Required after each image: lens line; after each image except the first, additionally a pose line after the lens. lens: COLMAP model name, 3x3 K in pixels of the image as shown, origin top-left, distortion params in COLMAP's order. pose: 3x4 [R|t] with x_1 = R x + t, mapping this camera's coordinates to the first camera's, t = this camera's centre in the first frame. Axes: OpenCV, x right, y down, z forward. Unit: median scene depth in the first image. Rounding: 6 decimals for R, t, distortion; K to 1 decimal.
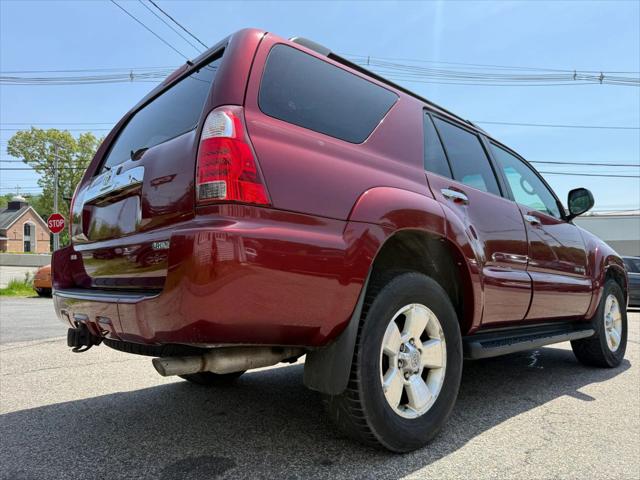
lens RADIAL K [[466.7, 0, 313.3], [0, 466.7, 238.5], [0, 0, 1]] dist [-0.007293, -0.009785]
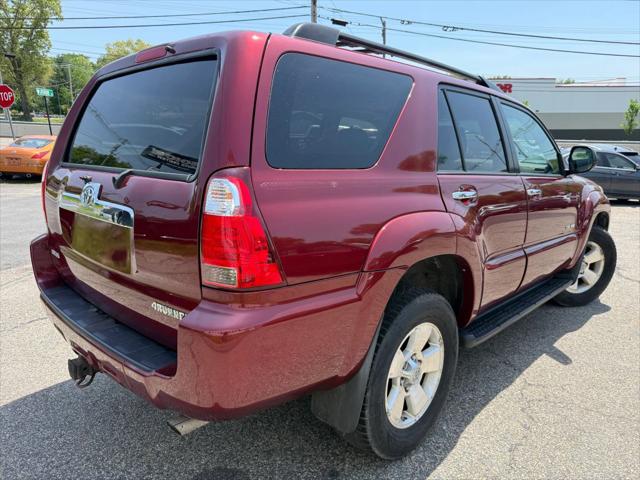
lens RADIAL K [[466.7, 0, 320.0], [0, 466.7, 244.6], [0, 0, 1]] dist [-0.007293, -0.009785]
pose [[0.997395, -0.011078, 0.071274, -0.066934], [-0.011102, 0.952781, 0.303454, -0.328015], [-0.071271, -0.303455, 0.950177, 0.111336]]
